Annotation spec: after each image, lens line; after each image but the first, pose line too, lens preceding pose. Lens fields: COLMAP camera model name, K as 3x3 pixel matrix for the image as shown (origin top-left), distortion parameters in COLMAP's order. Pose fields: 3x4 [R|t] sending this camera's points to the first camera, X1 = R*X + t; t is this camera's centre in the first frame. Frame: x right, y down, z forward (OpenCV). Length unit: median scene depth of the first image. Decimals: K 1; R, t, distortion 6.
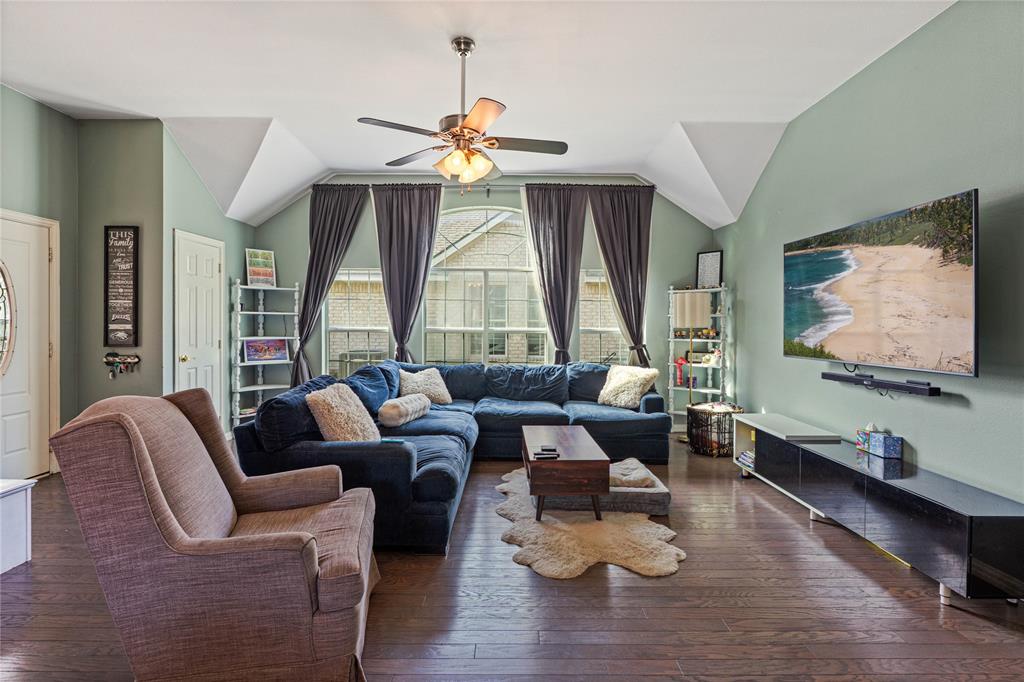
lens RADIAL K [[486.6, 0, 514.8], [0, 486.6, 325.6], [0, 0, 1]] dist [-0.004131, -0.000323]
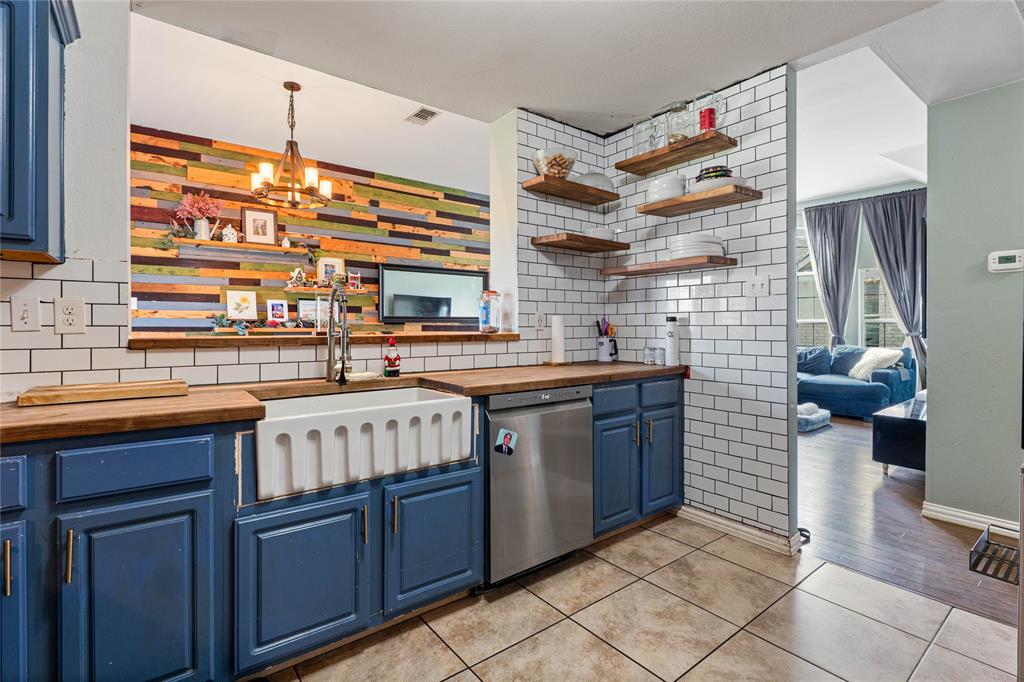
lens RADIAL K [[486.6, 0, 514.8], [0, 486.6, 325.6], [0, 0, 1]] dist [-0.004131, -0.000323]
pose [[0.608590, -0.005588, -0.793465, 0.598774], [0.002156, 0.999983, -0.005388, 0.029713], [0.793482, 0.001568, 0.608591, -0.425077]]
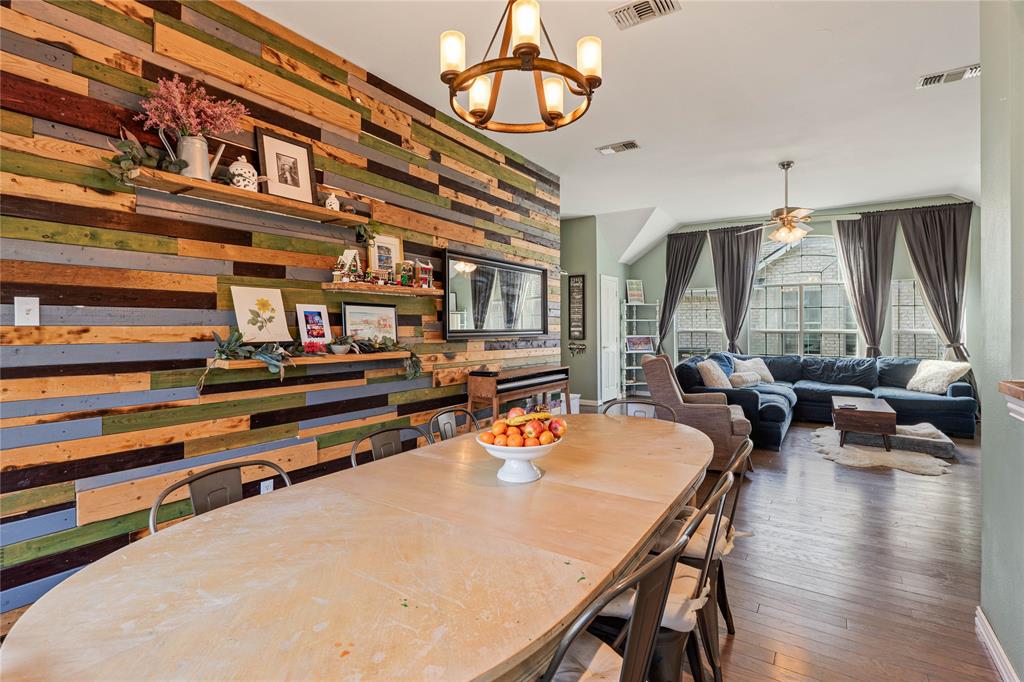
lens RADIAL K [[486.6, 0, 514.8], [0, 486.6, 325.6], [0, 0, 1]] dist [-0.004131, -0.000323]
pose [[0.832929, -0.008512, -0.553314, 0.022536], [0.005604, 0.999960, -0.006946, 0.000262], [0.553351, 0.002684, 0.832944, -0.537328]]
